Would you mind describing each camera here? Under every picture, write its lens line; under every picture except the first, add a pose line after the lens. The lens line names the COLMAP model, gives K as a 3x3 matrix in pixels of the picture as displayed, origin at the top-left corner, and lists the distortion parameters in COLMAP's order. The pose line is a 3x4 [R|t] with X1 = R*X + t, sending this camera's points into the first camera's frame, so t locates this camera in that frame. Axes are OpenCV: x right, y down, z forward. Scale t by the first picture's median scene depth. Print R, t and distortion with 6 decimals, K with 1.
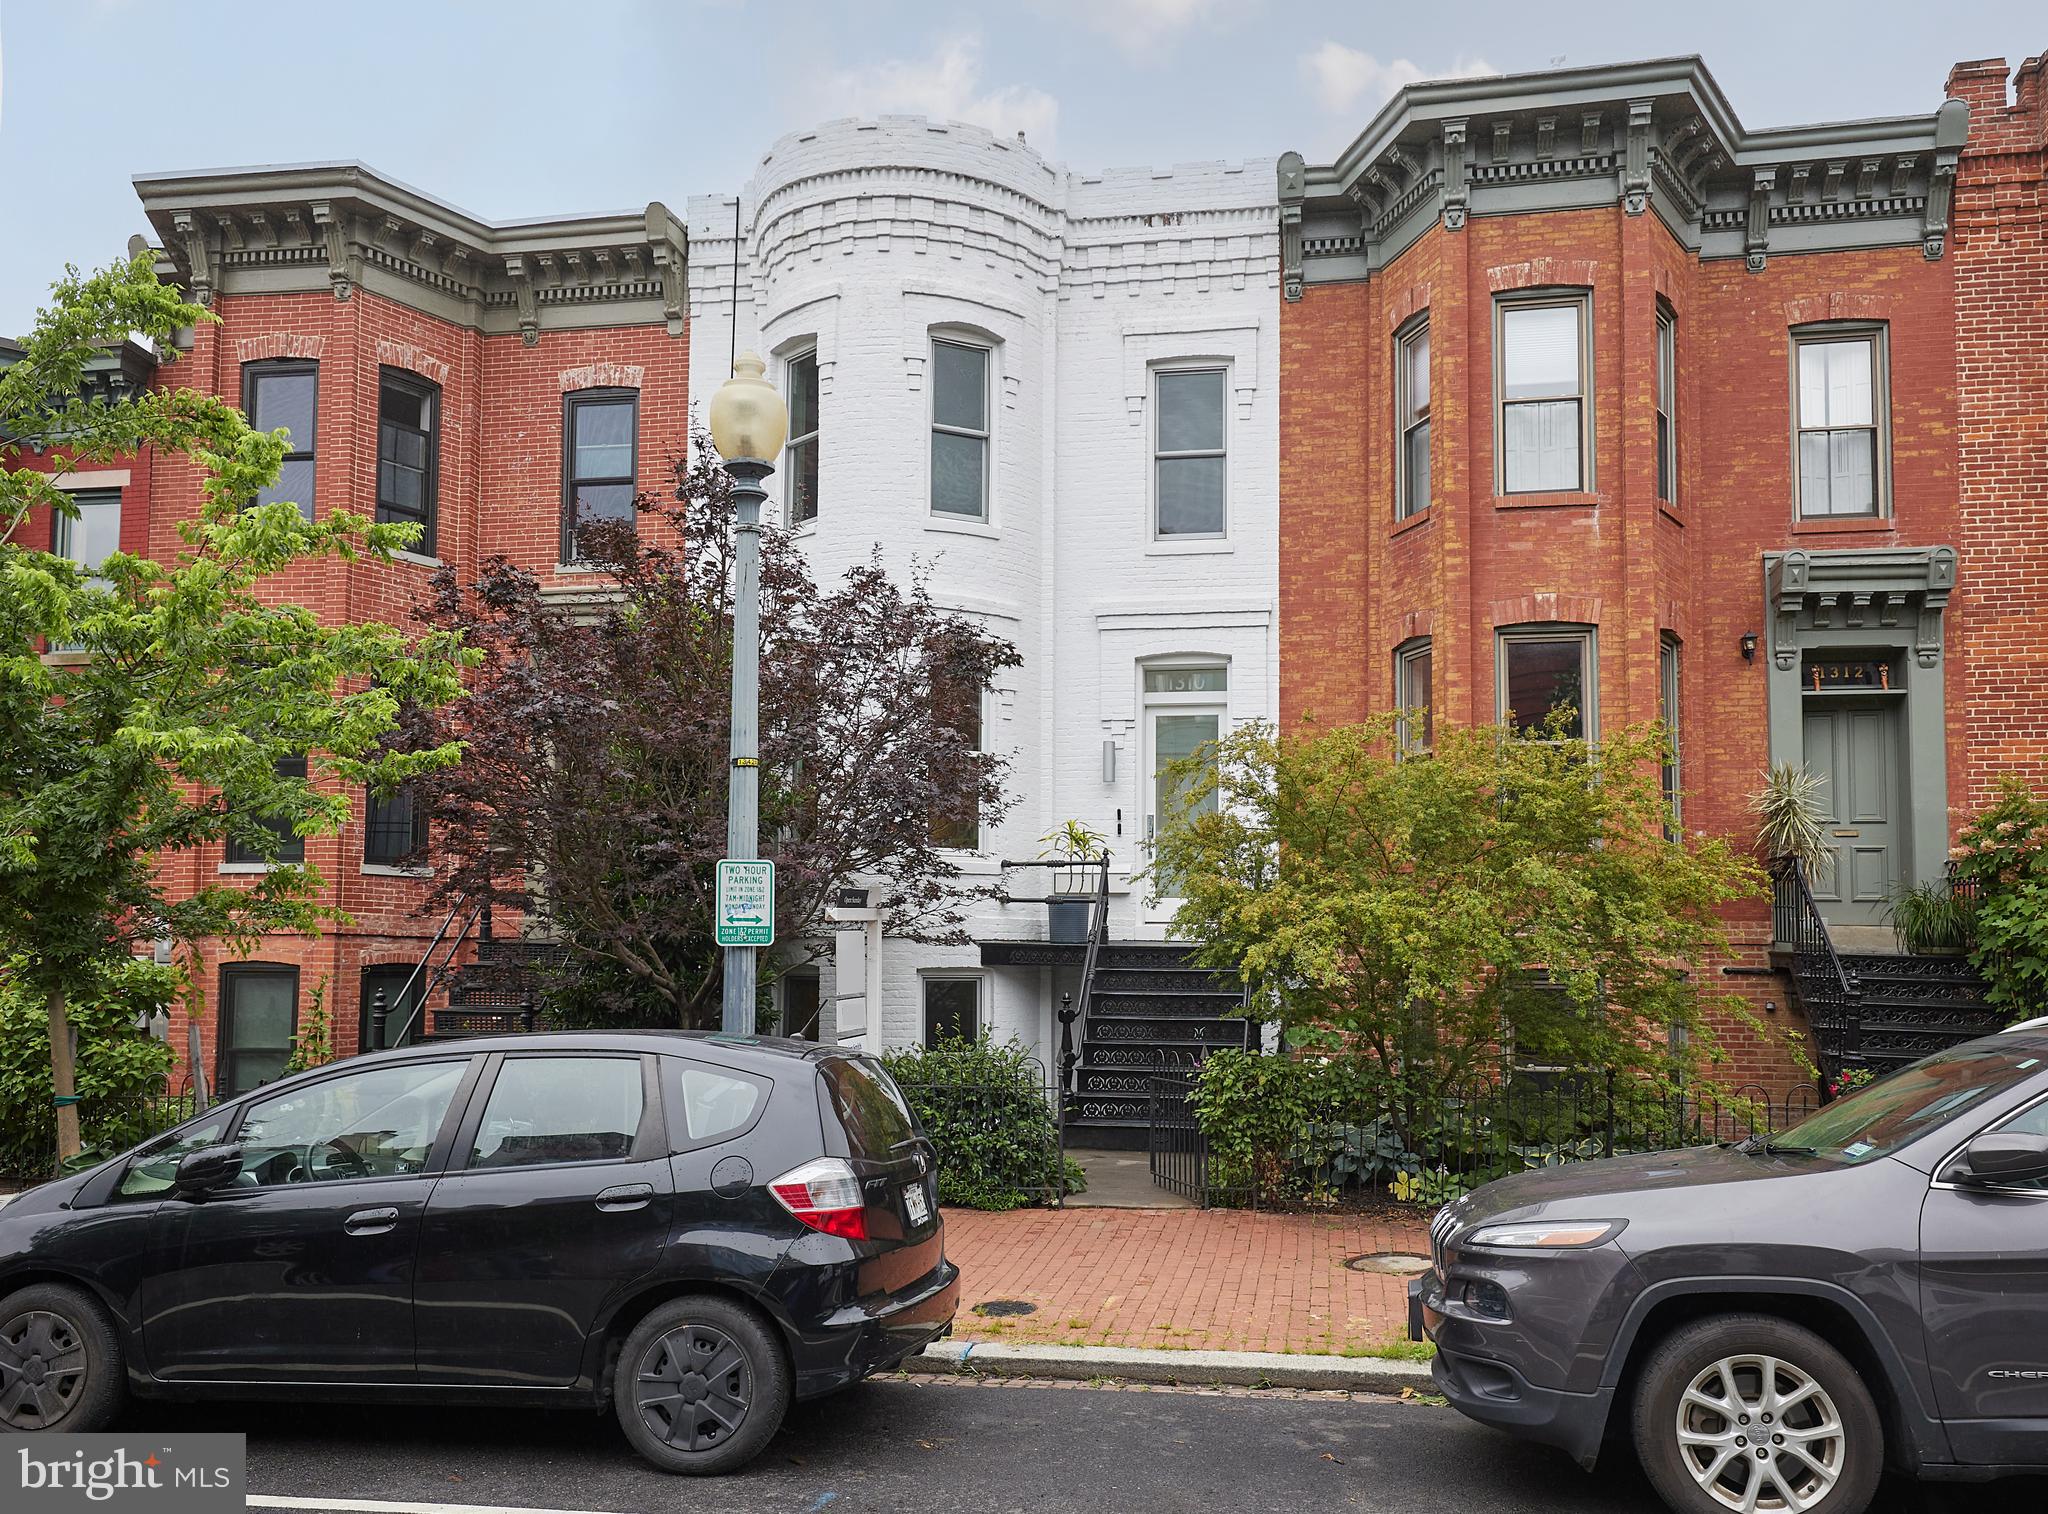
lens RADIAL K [[2340.1, 0, 1024.0], [0, 2340.1, 757.0], [0, 0, 1]] dist [0.007610, 0.001832]
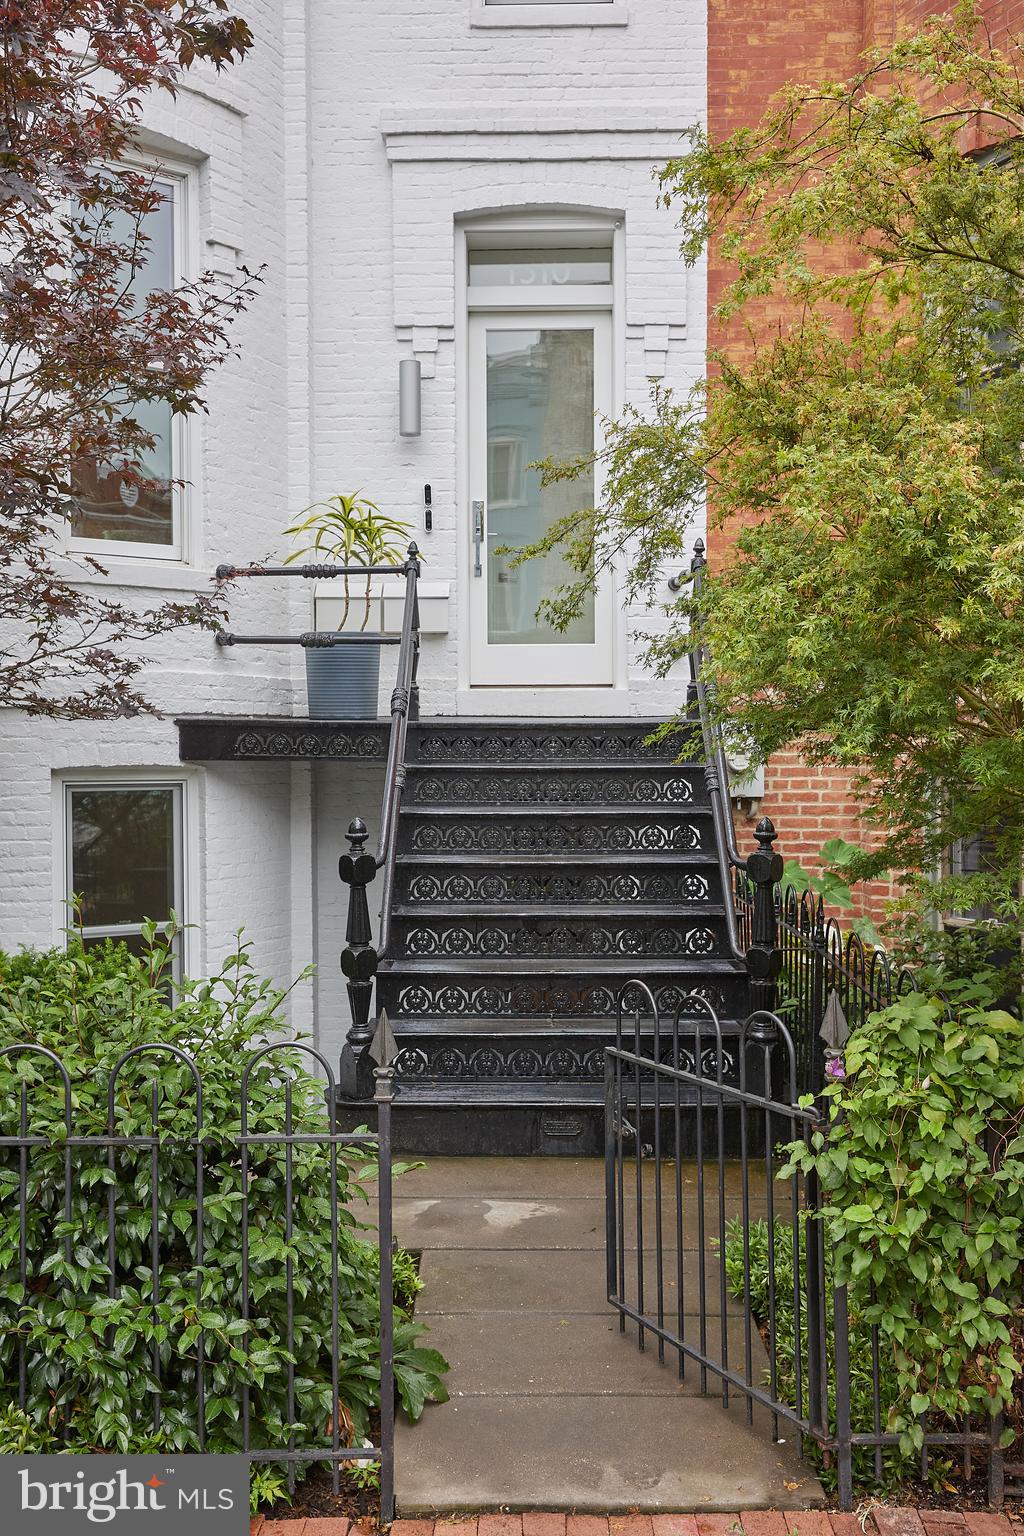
lens RADIAL K [[1754.8, 0, 512.0], [0, 1754.8, 768.0], [0, 0, 1]] dist [0.046082, 0.011061]
pose [[0.989856, -0.011971, 0.141569, -0.000290], [-0.000951, 0.995863, 0.090858, 0.053579], [-0.142072, -0.090071, 0.985750, 0.589536]]
